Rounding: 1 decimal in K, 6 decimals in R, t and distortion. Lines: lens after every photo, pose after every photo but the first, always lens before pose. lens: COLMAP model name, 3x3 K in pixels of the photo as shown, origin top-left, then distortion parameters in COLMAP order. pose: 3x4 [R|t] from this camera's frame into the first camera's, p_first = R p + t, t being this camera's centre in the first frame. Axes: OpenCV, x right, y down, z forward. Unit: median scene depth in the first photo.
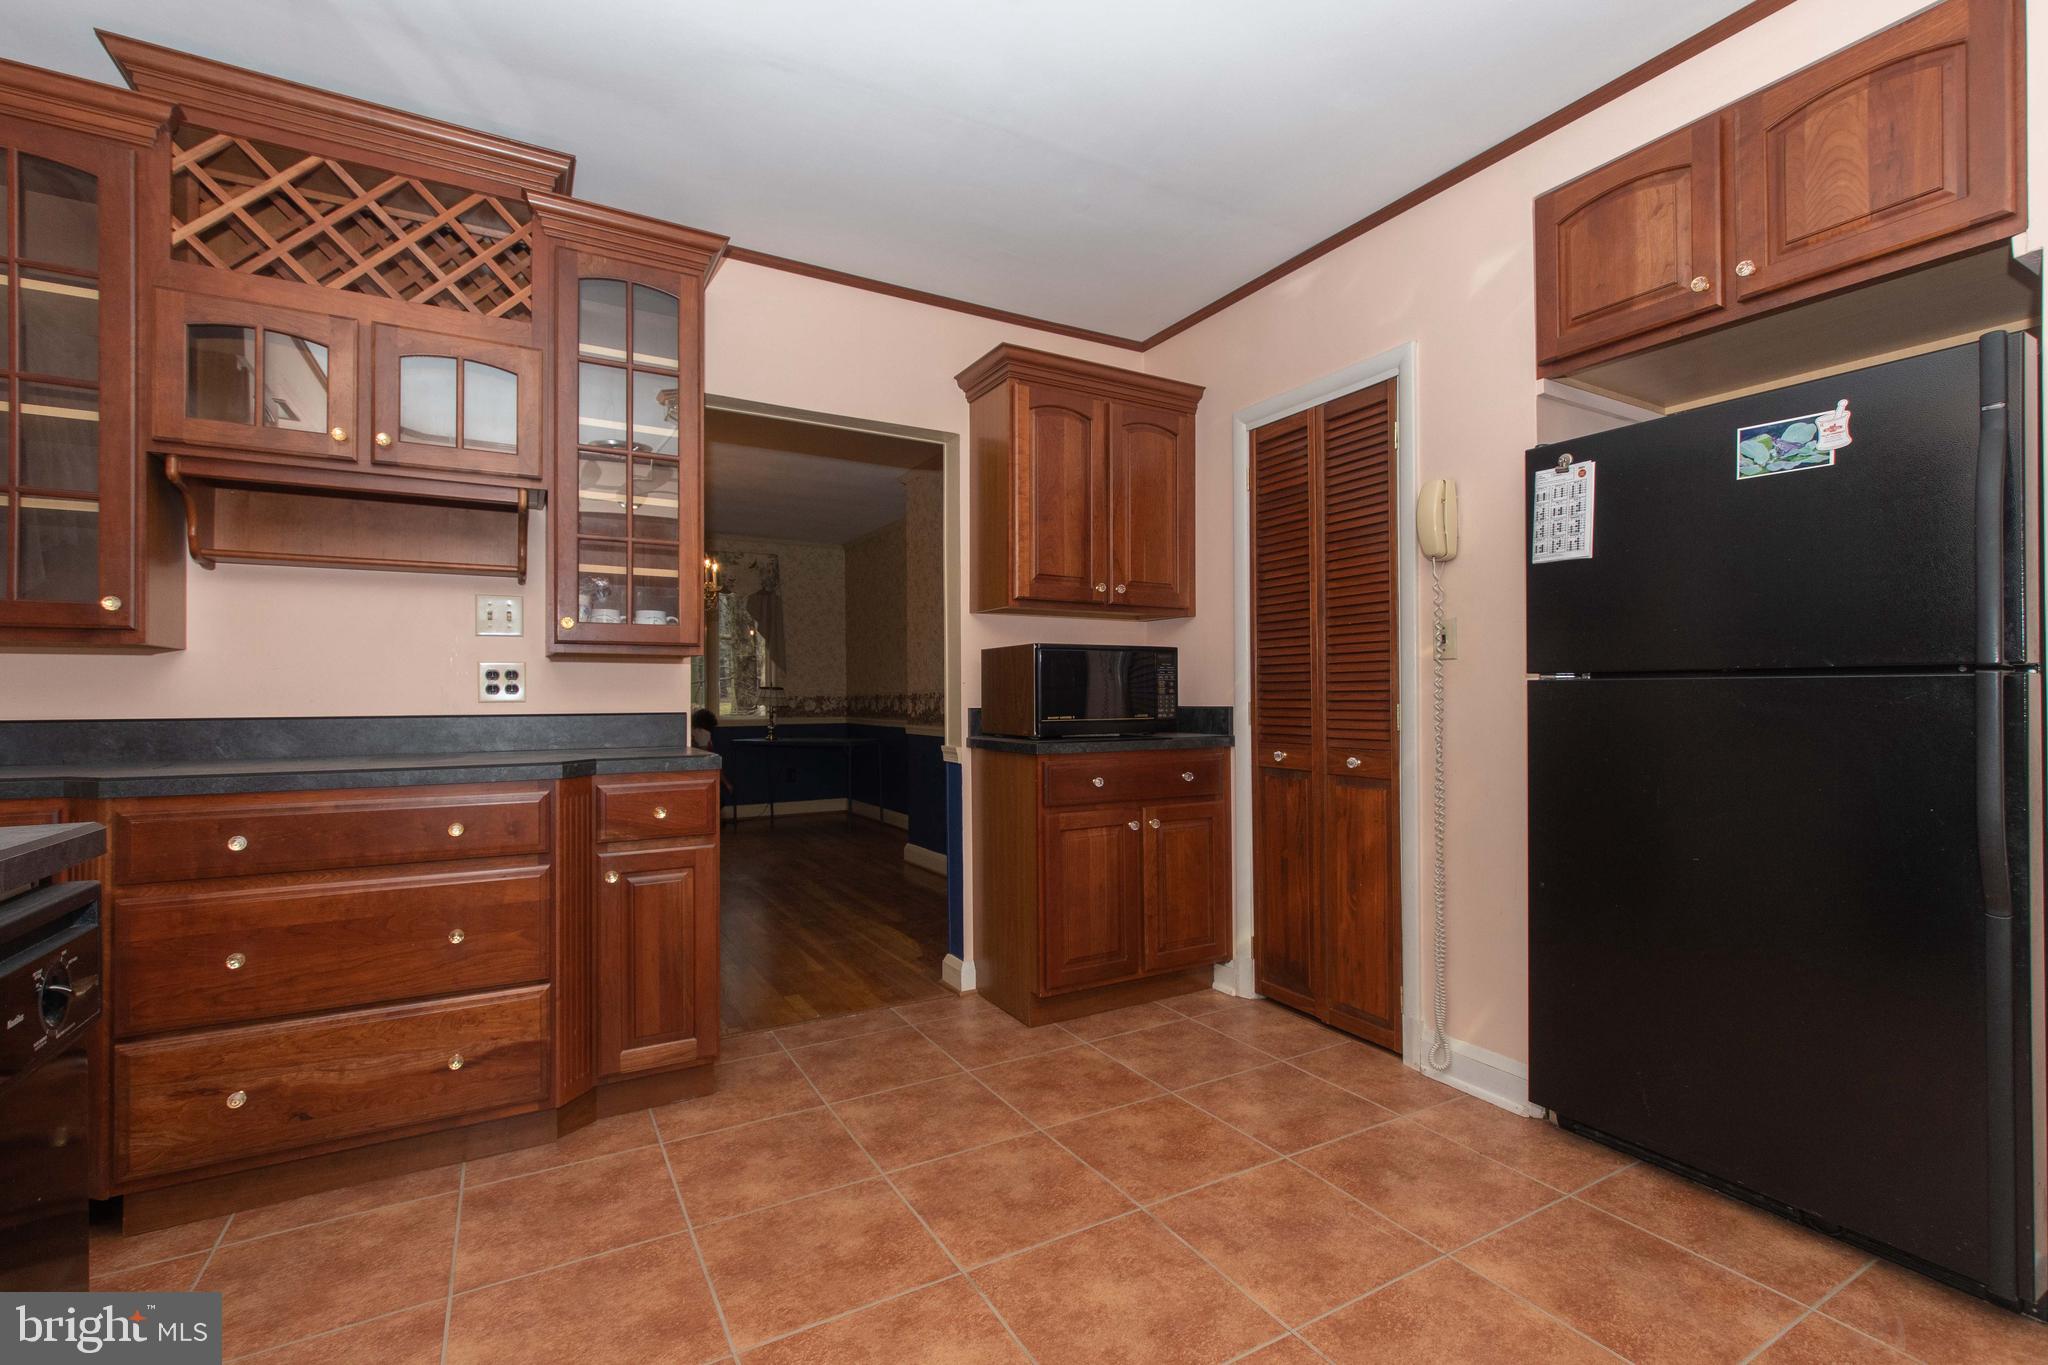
lens RADIAL K [[912.3, 0, 1017.9], [0, 912.3, 682.8], [0, 0, 1]] dist [-0.000390, -0.000930]
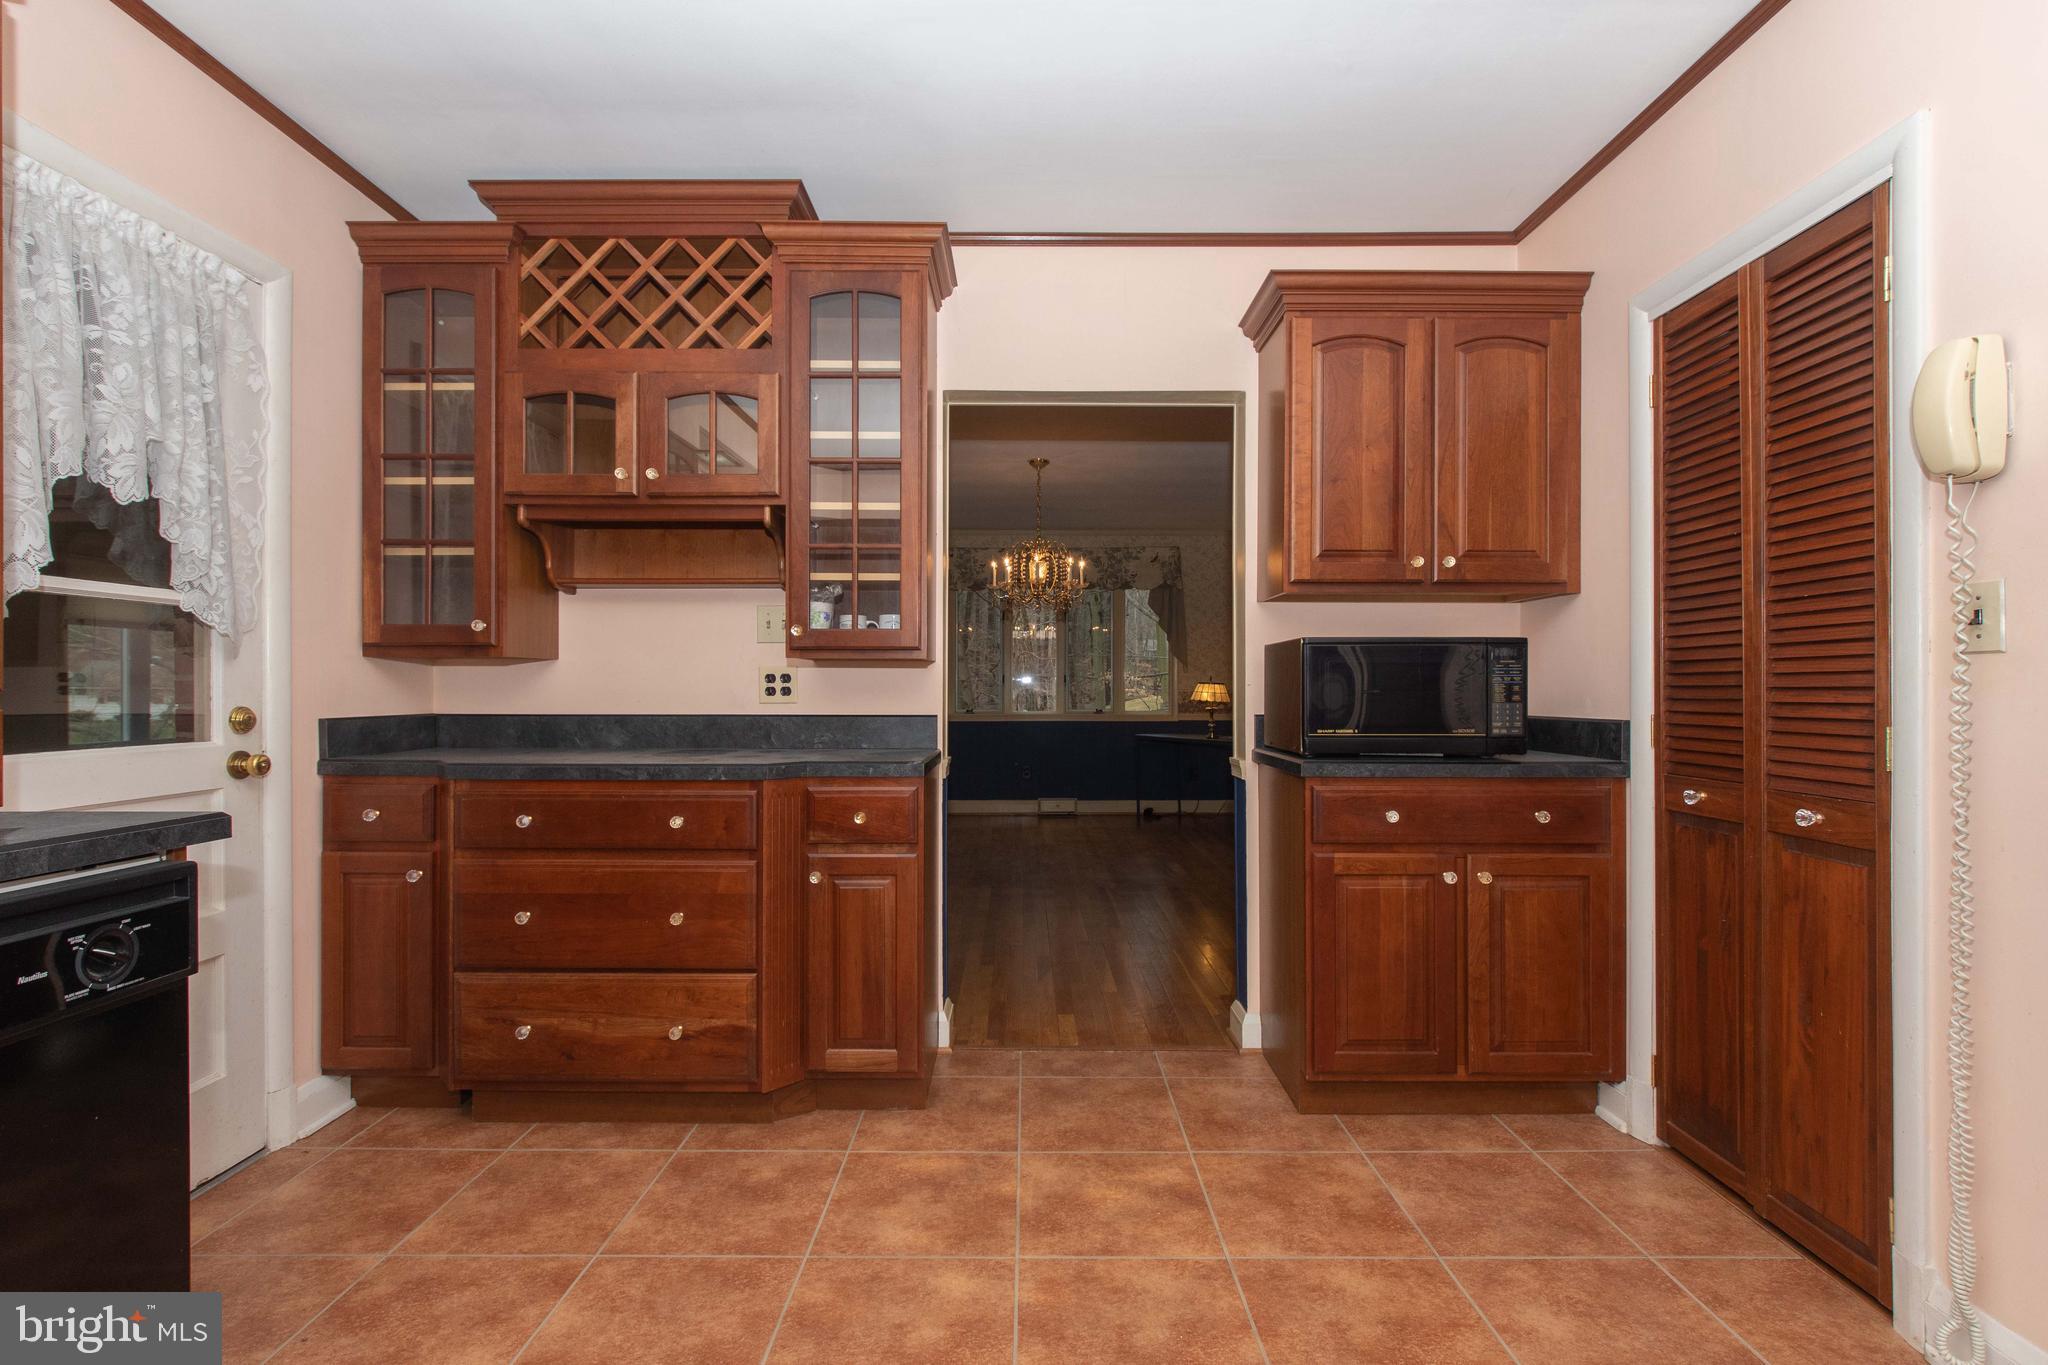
lens RADIAL K [[912.3, 0, 1017.9], [0, 912.3, 682.8], [0, 0, 1]] dist [-0.000390, -0.000930]
pose [[0.864922, 0.002942, -0.501897, 0.222322], [0.001981, 0.999955, 0.009276, -0.012751], [0.501902, -0.009017, 0.864878, 0.196168]]
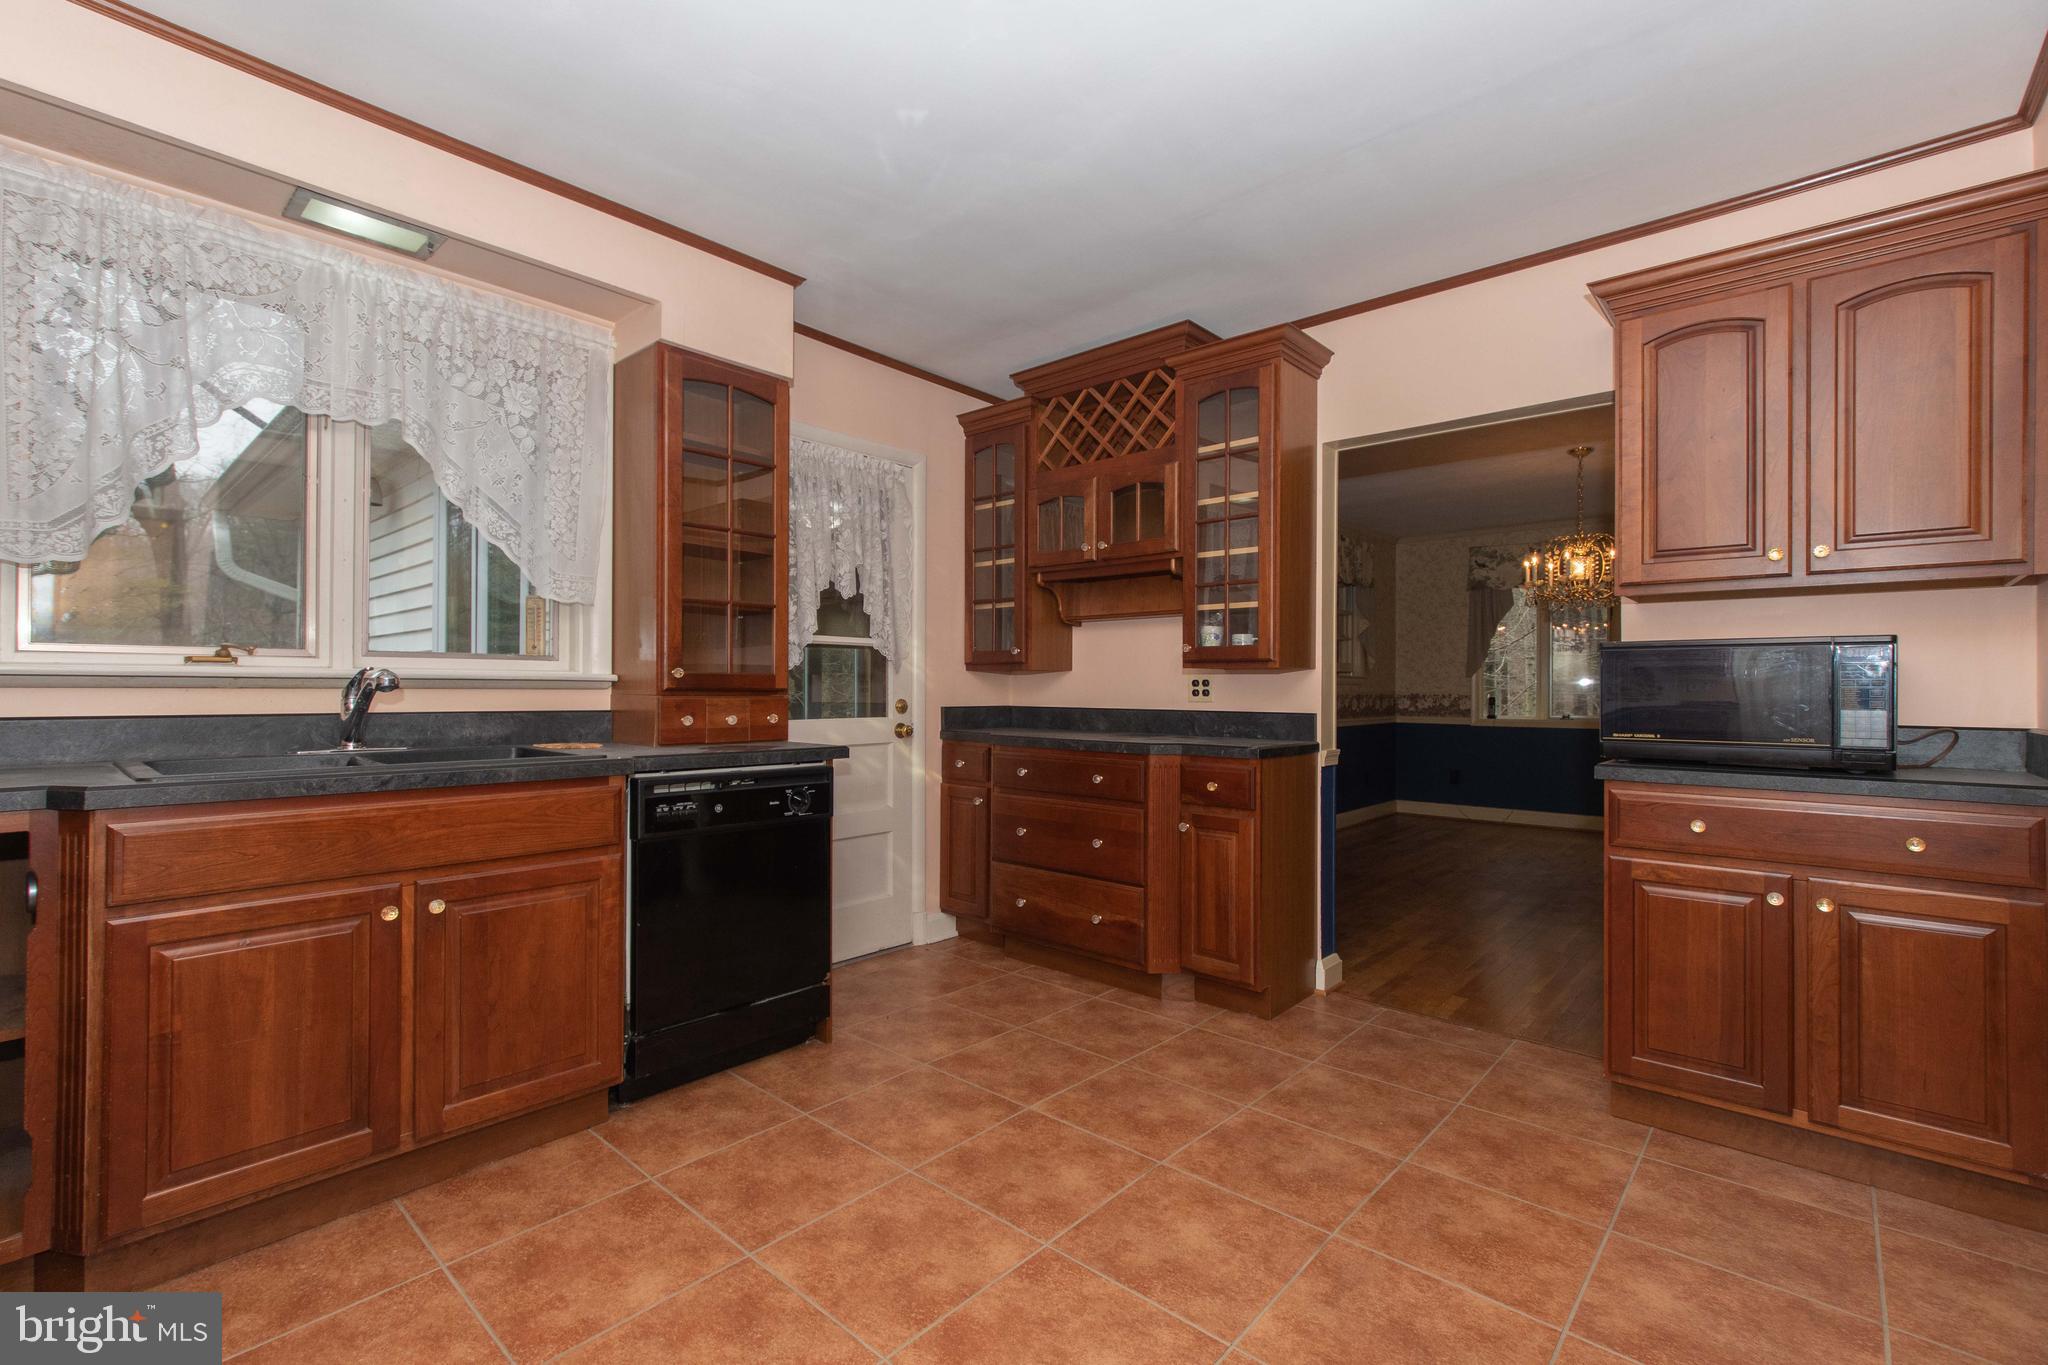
lens RADIAL K [[904.6, 0, 1010.2], [0, 904.6, 674.9], [0, 0, 1]] dist [0.001037, -0.000268]
pose [[0.301726, -0.007749, -0.953363, 0.687786], [0.006808, 0.999959, -0.005973, -0.014858], [0.953370, -0.004688, 0.301767, 0.271649]]
